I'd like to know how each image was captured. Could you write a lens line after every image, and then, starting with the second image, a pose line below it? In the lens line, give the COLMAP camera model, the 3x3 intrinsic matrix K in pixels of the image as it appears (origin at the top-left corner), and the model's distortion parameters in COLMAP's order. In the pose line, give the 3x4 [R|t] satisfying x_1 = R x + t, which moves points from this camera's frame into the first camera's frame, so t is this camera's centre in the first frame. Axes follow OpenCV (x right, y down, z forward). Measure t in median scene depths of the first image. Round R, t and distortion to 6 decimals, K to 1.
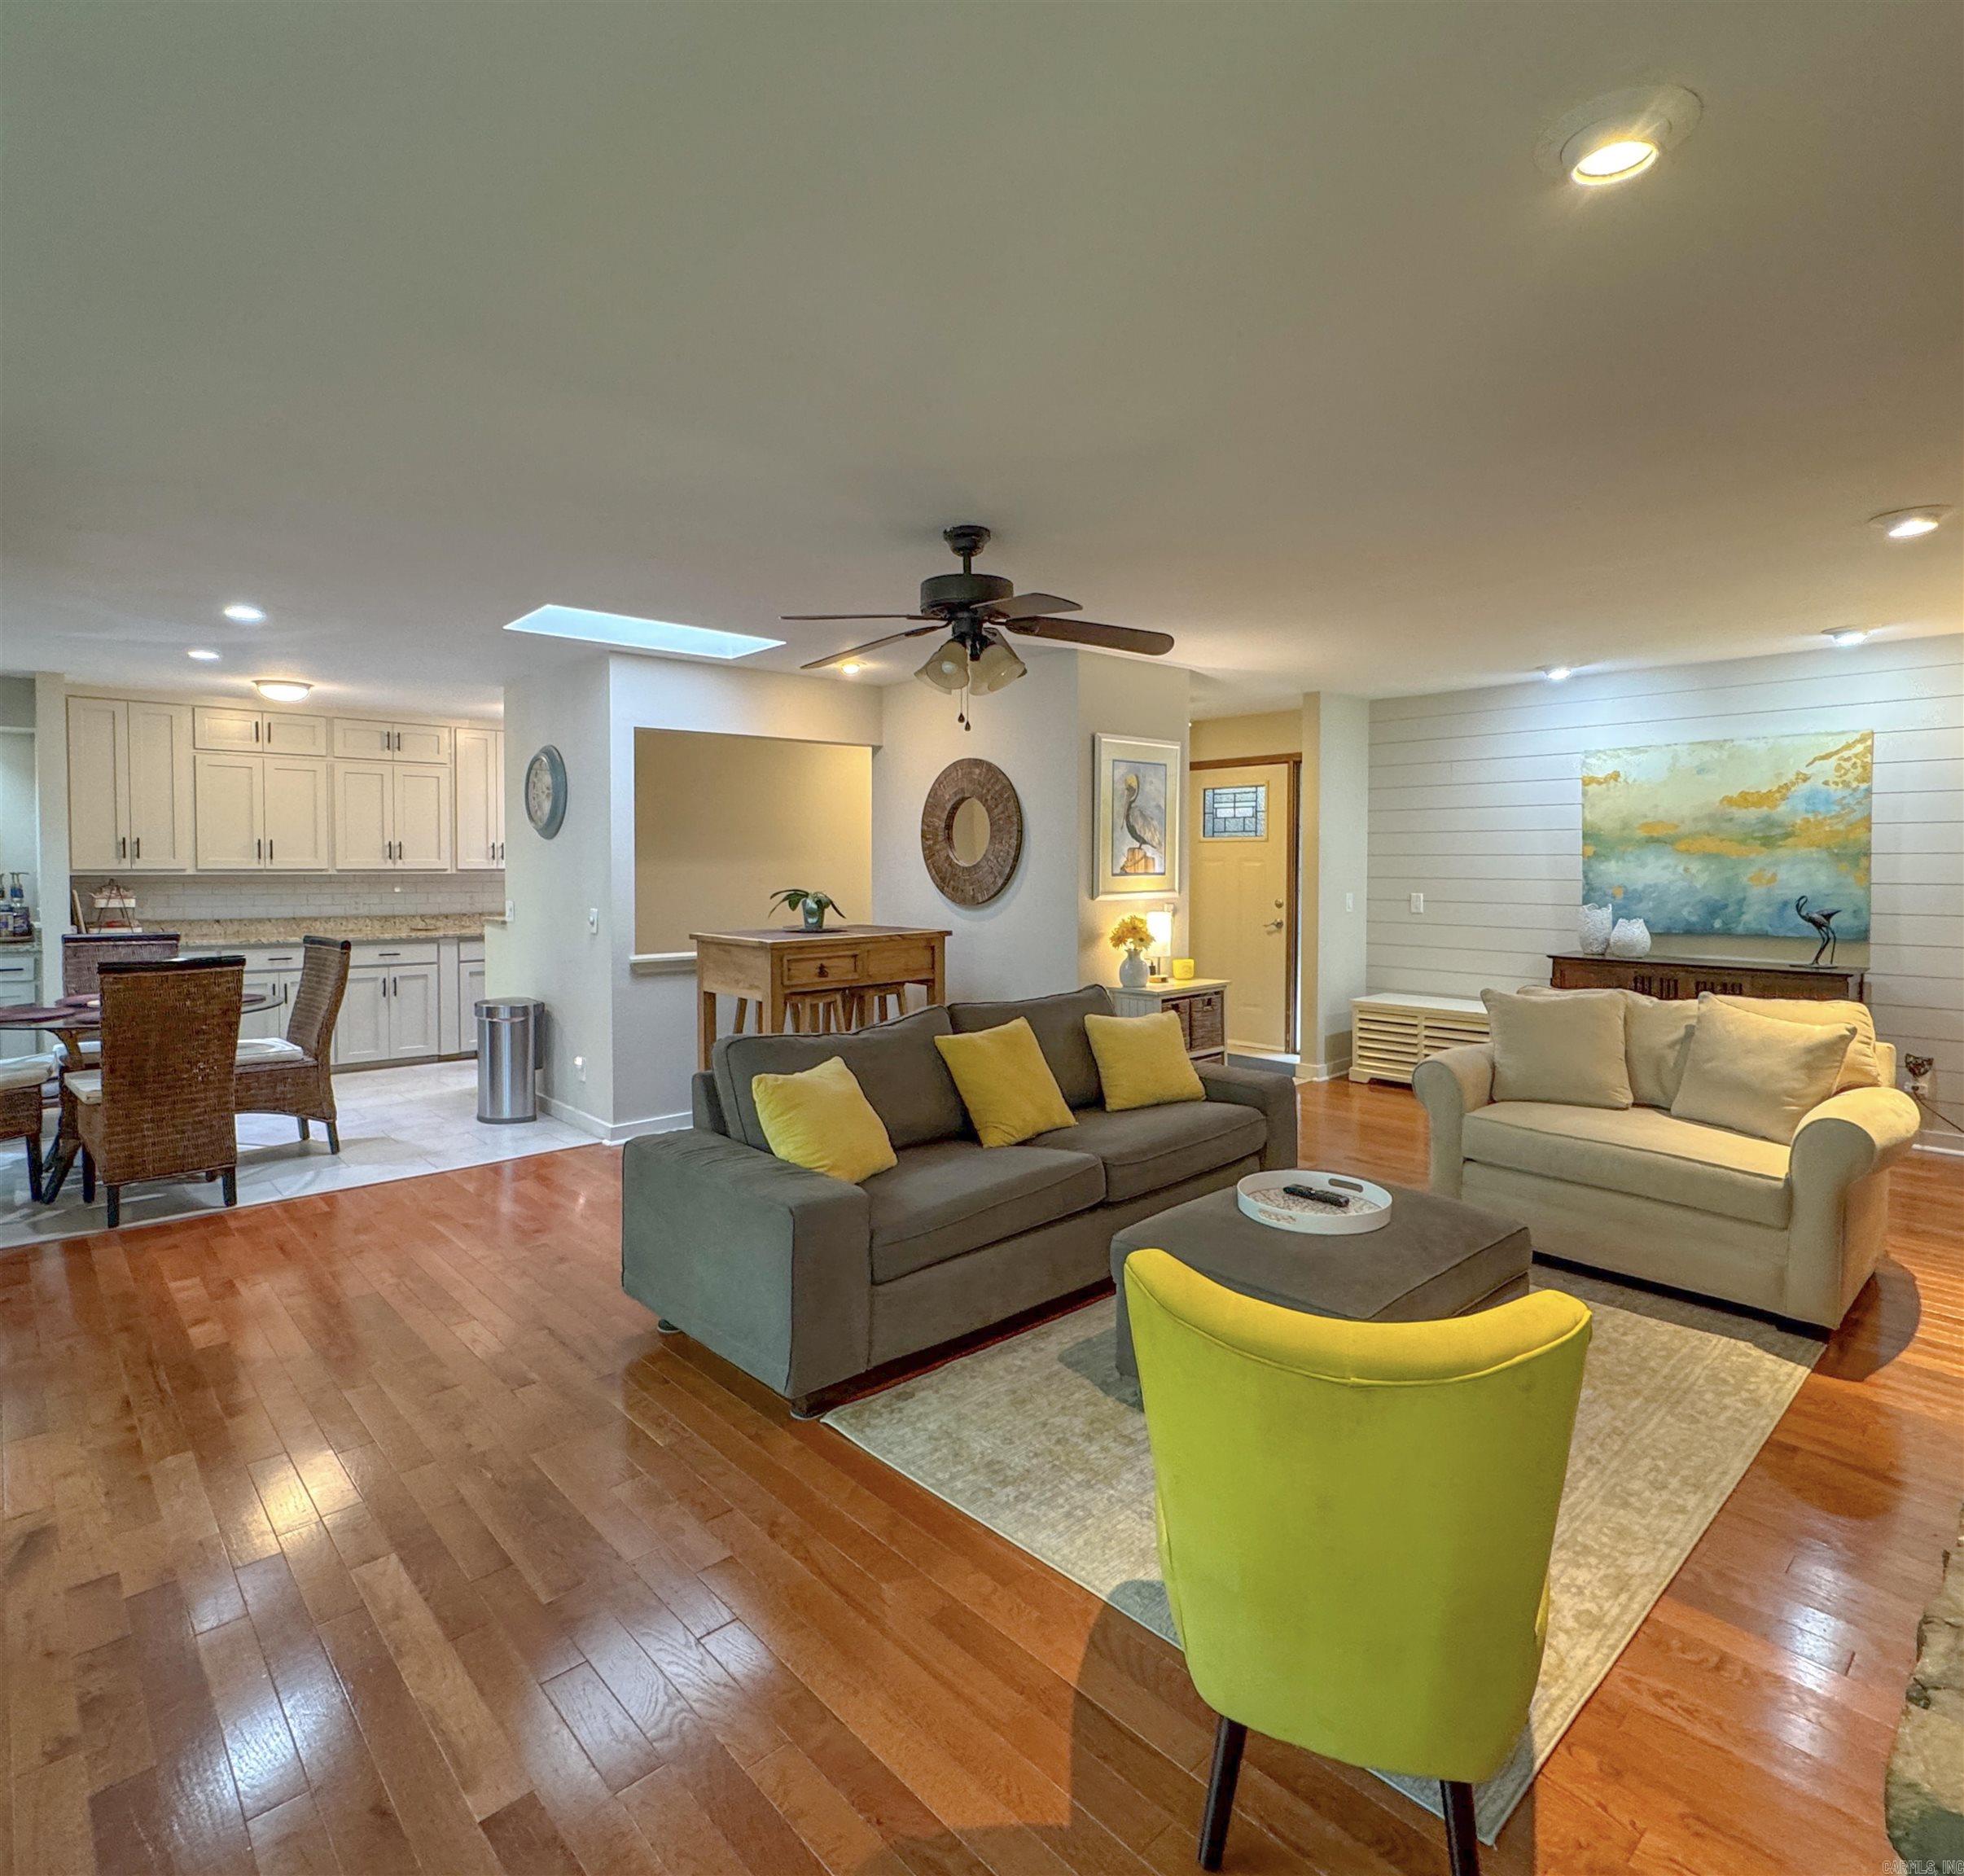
lens RADIAL K [[1063.6, 0, 942.0], [0, 1063.6, 891.0], [0, 0, 1]] dist [-0.004305, 0.001568]
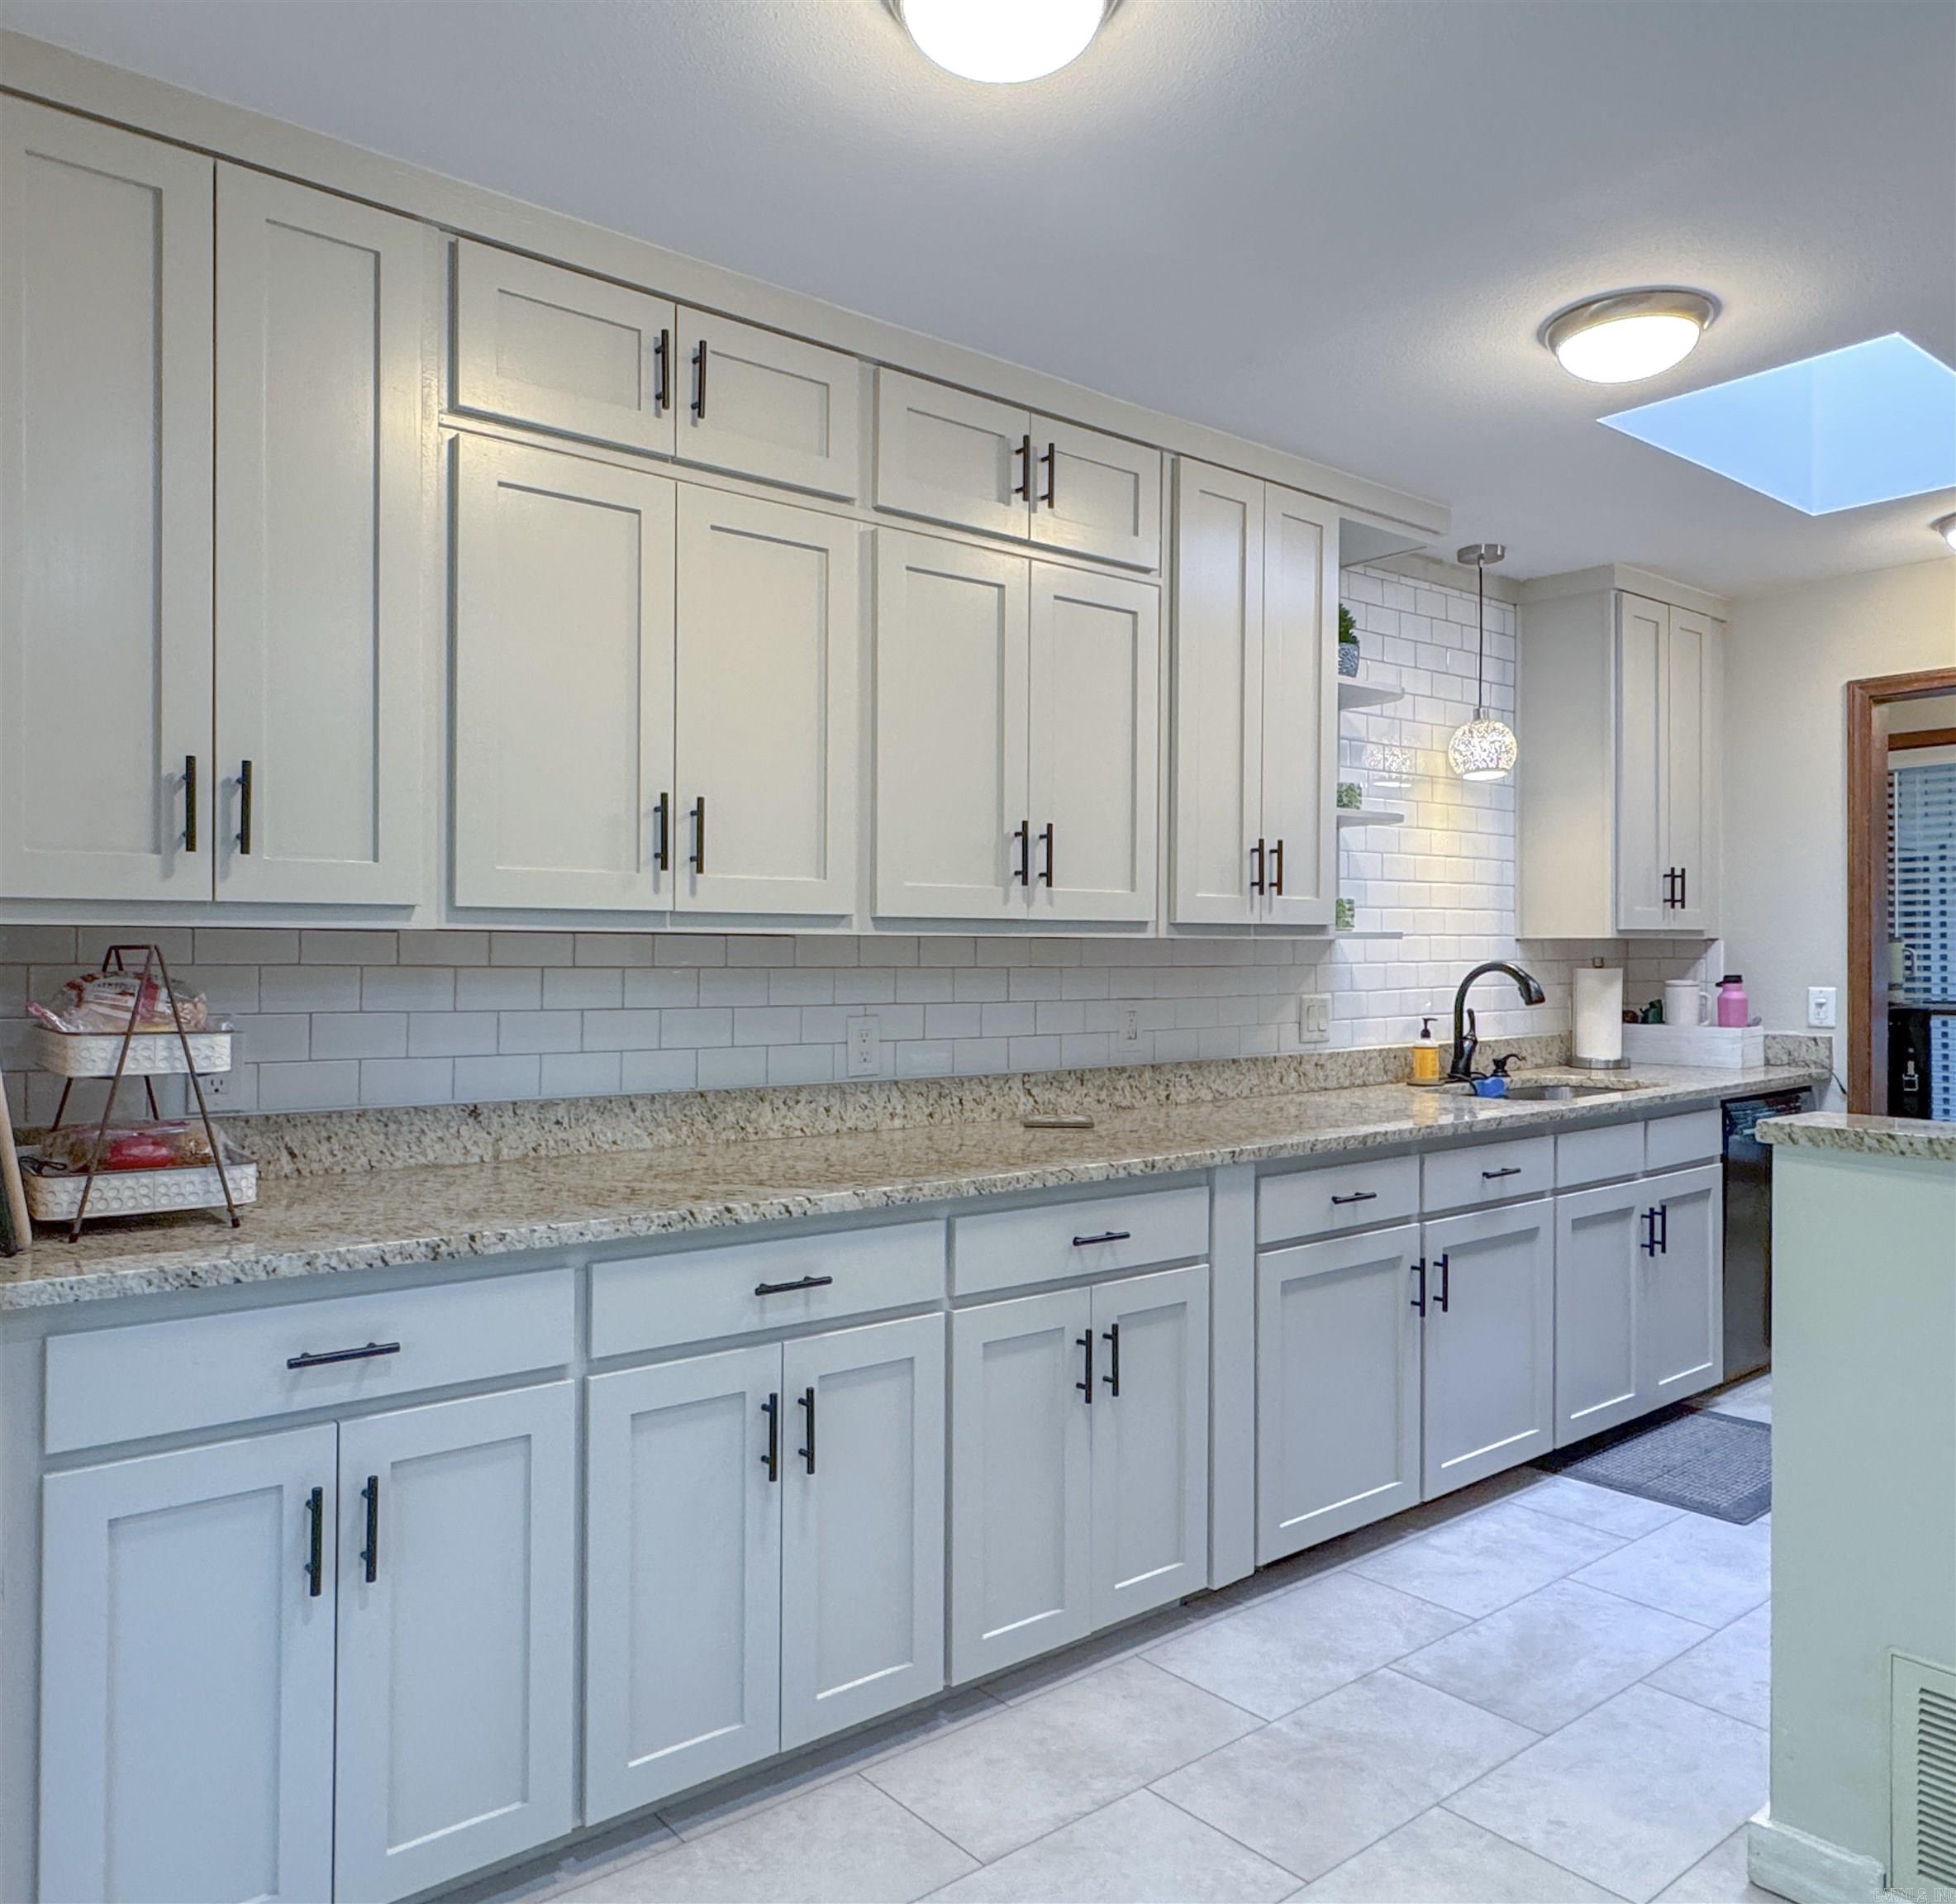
lens RADIAL K [[1451.2, 0, 978.6], [0, 1451.2, 950.4], [0, 0, 1]] dist [-0.000188, 0.005396]
pose [[0.997462, -0.002839, -0.071149, -0.673210], [0.000618, 0.999512, -0.031221, -0.000478], [0.071203, 0.031098, 0.996977, 0.818820]]
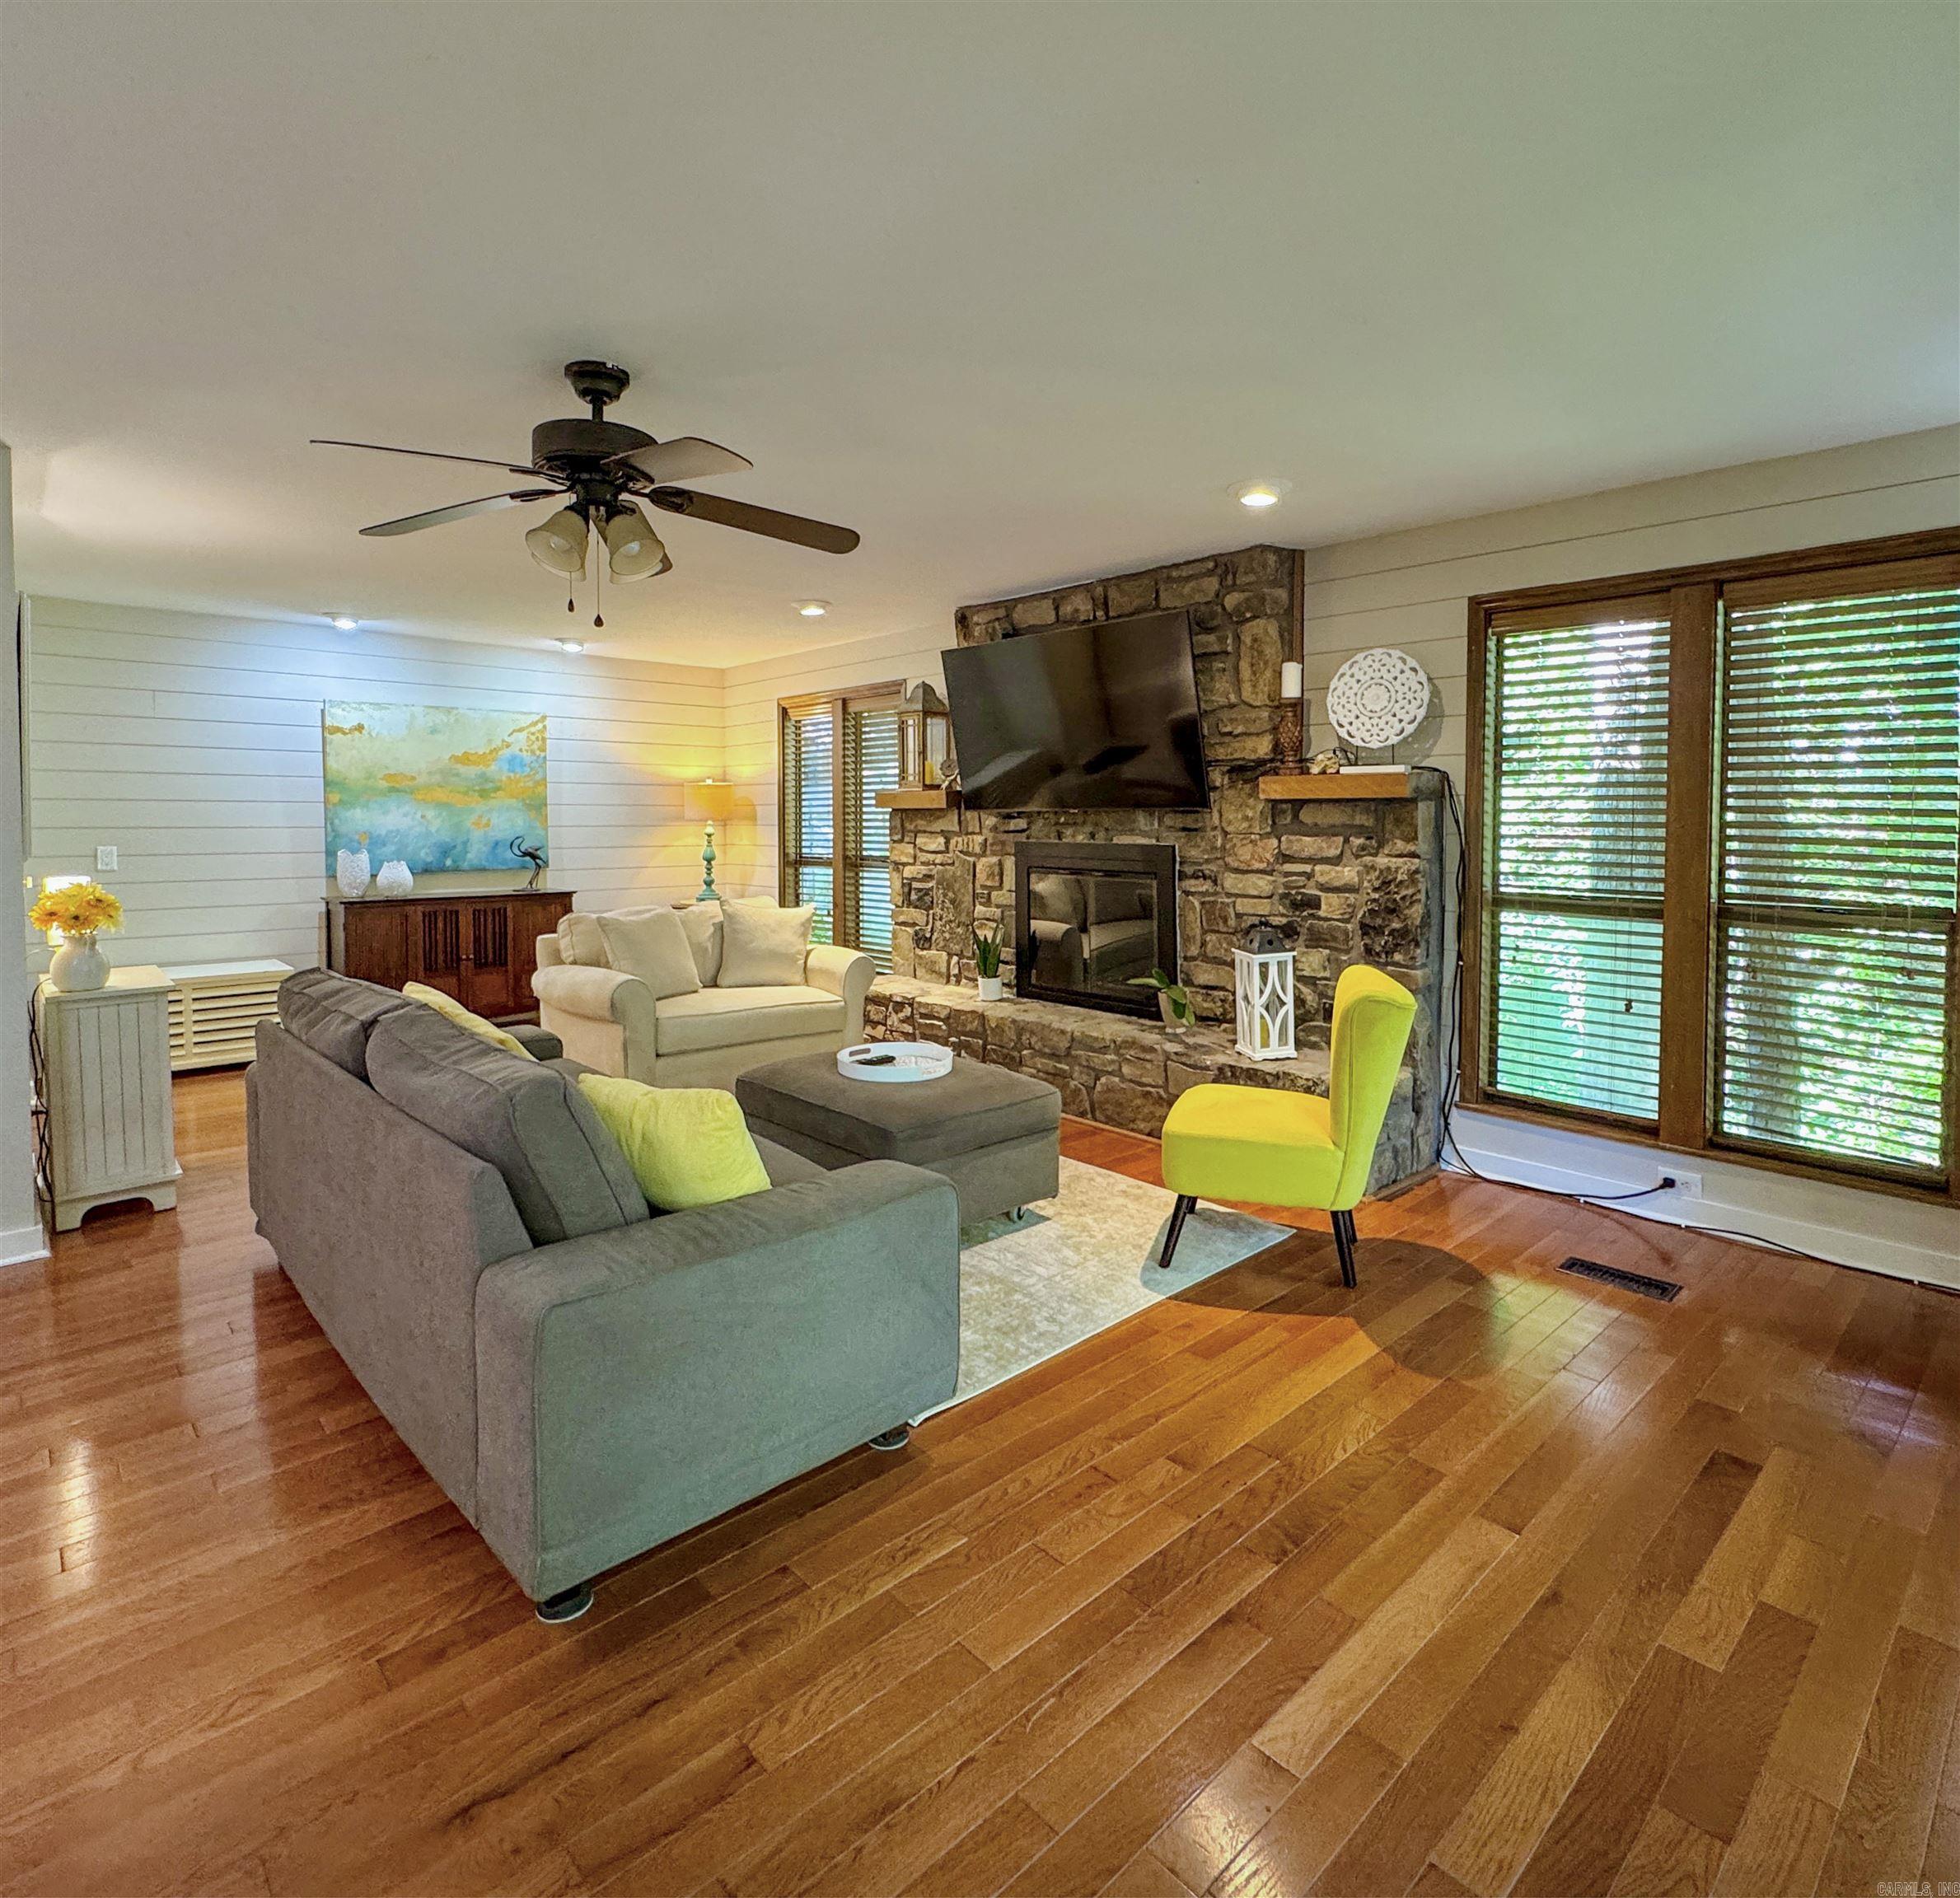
lens RADIAL K [[1061.4, 0, 948.5], [0, 1061.4, 857.7], [0, 0, 1]] dist [-0.004305, 0.001568]
pose [[0.008990, -0.034717, 0.999357, -0.447951], [0.025673, 0.999076, 0.034476, -0.000572], [-0.999630, 0.025347, 0.009873, 0.437226]]
